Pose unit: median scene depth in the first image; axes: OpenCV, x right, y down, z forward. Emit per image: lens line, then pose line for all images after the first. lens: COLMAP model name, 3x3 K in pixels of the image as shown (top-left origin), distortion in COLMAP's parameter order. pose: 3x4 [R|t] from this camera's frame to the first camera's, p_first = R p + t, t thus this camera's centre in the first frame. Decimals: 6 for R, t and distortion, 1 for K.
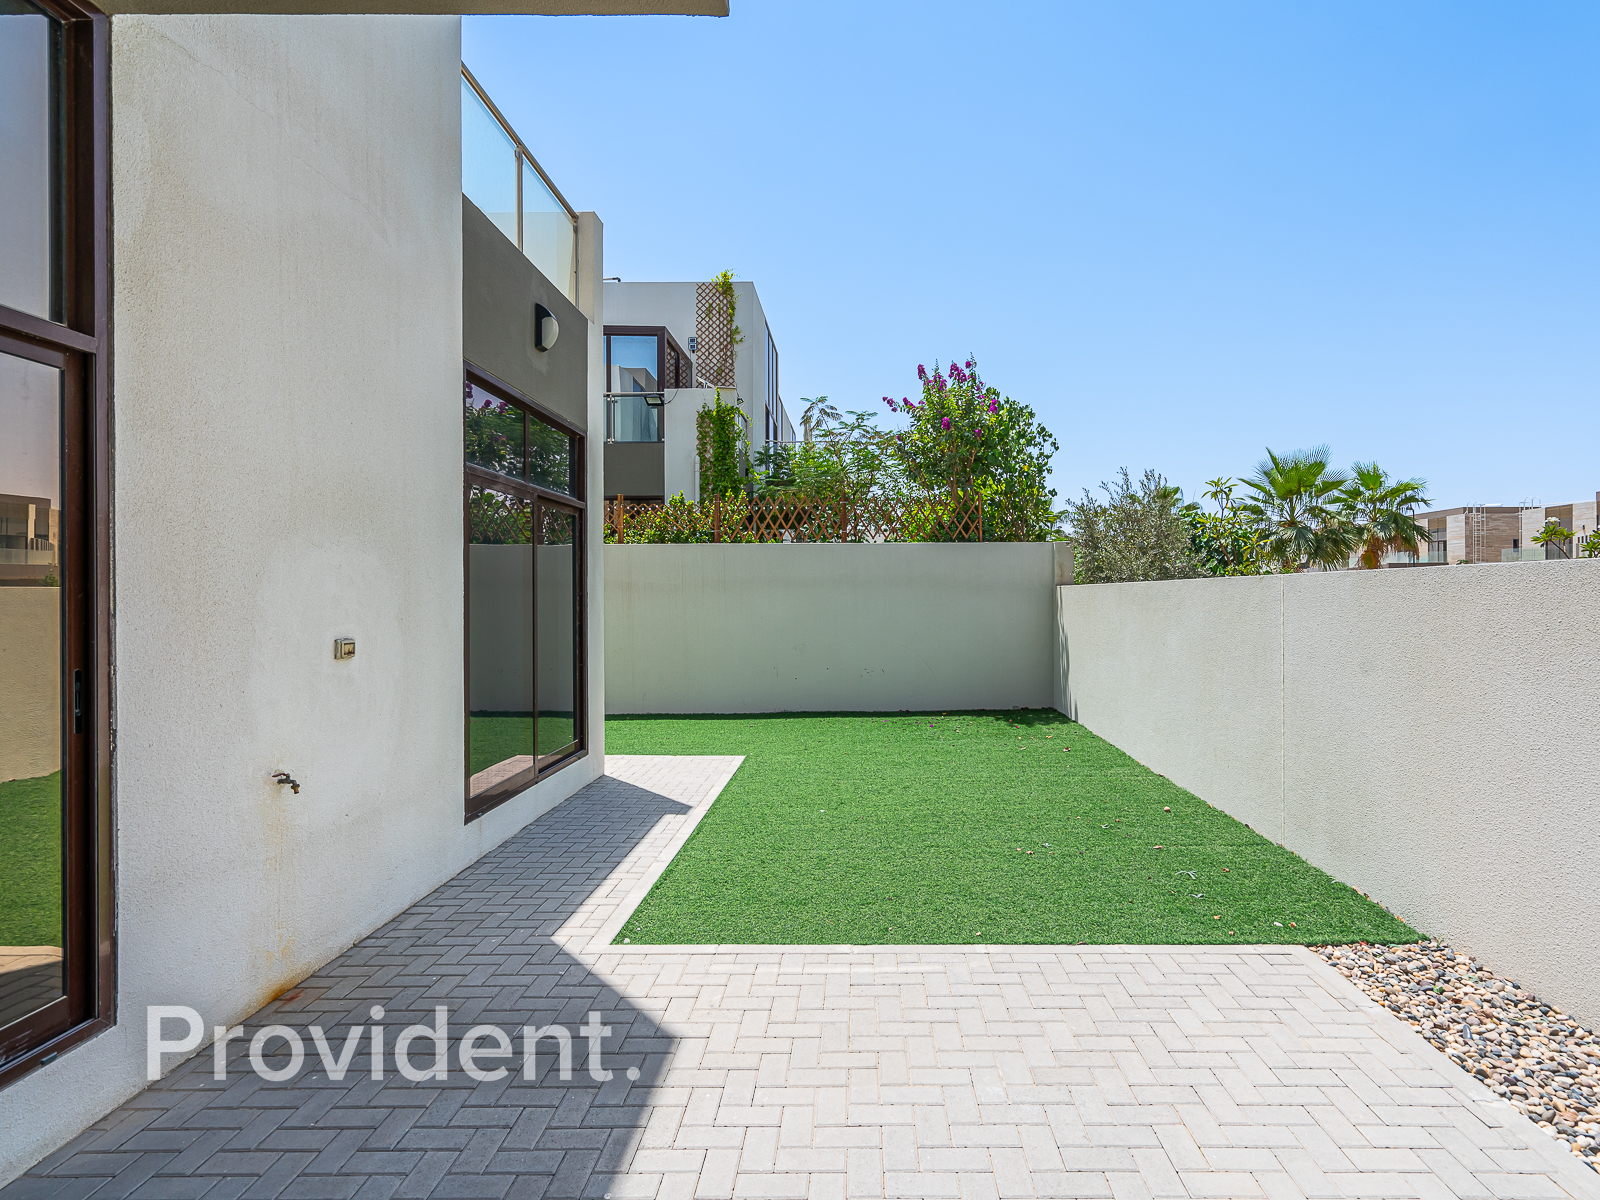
lens RADIAL K [[826.0, 0, 859.7], [0, 826.0, 594.8], [0, 0, 1]] dist [-0.007535, 0.005639]
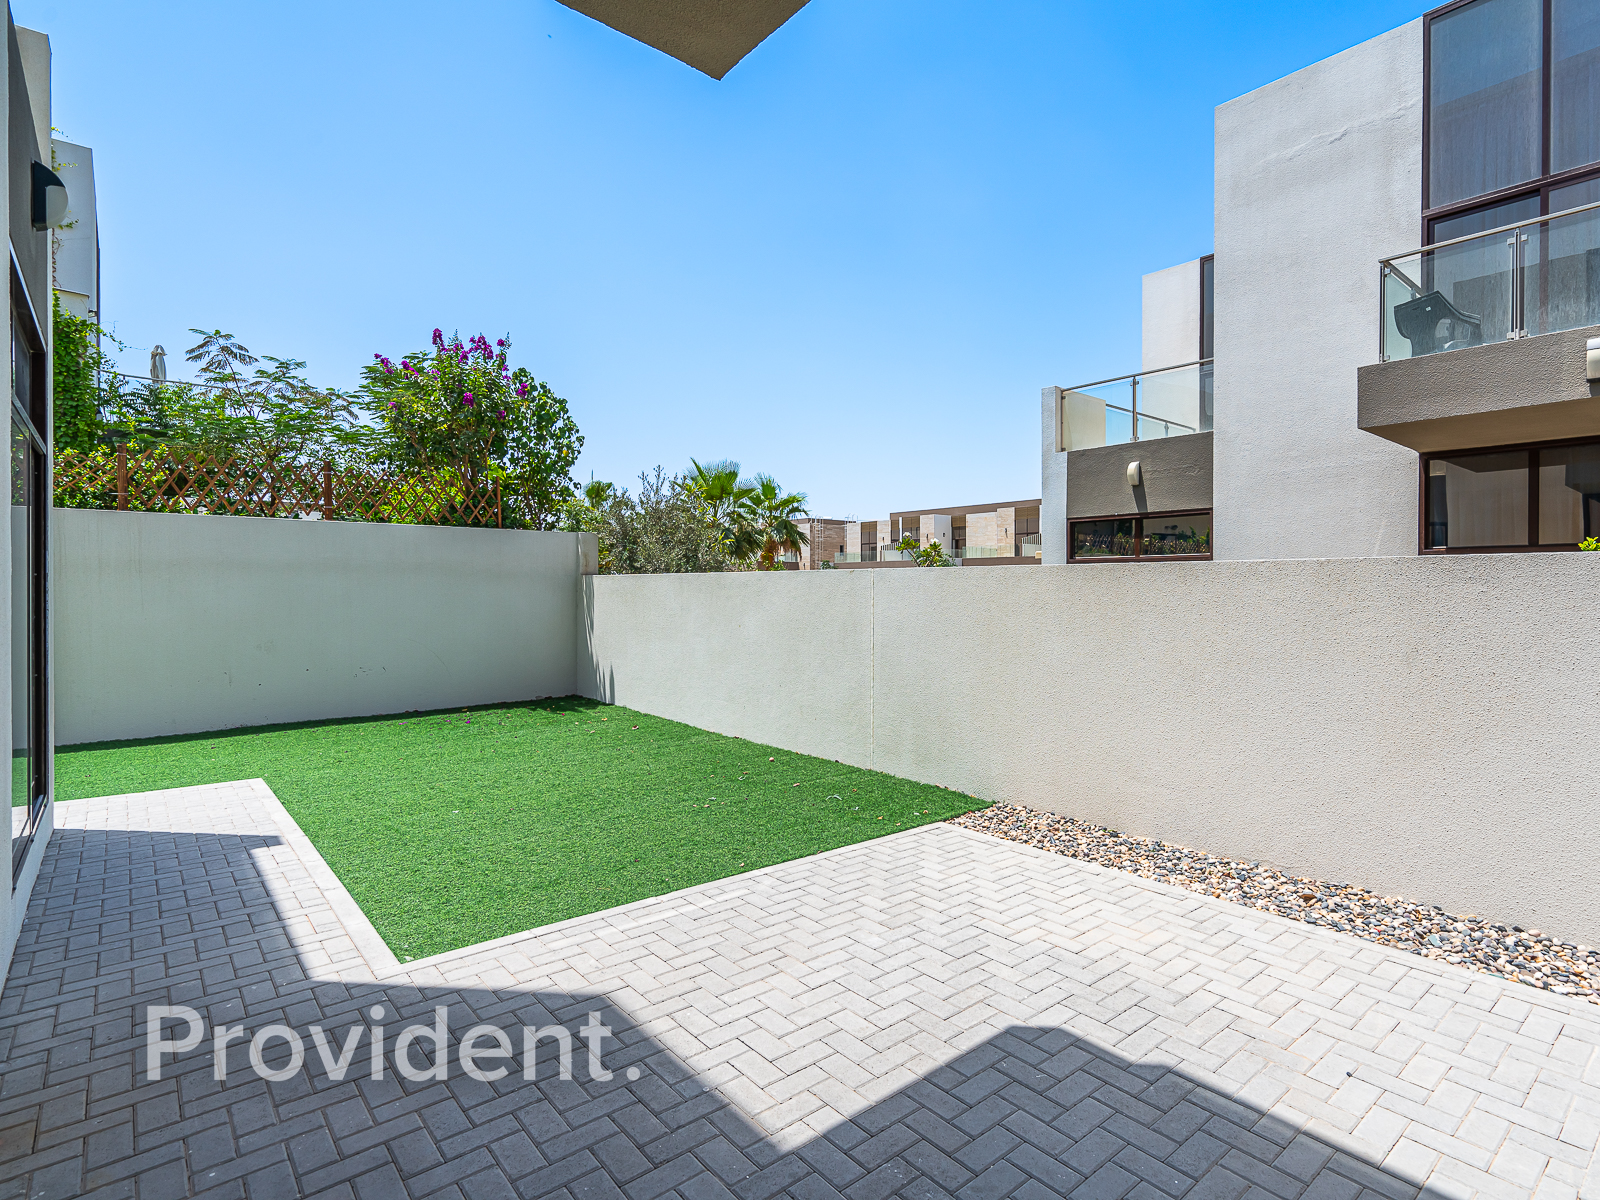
lens RADIAL K [[826.0, 0, 877.3], [0, 826.0, 588.3], [0, 0, 1]] dist [-0.007535, 0.005639]
pose [[0.742494, 0.005279, 0.669832, -0.232234], [-0.006502, 0.999979, -0.000673, 0.004956], [-0.669822, -0.003856, 0.742512, -0.006779]]
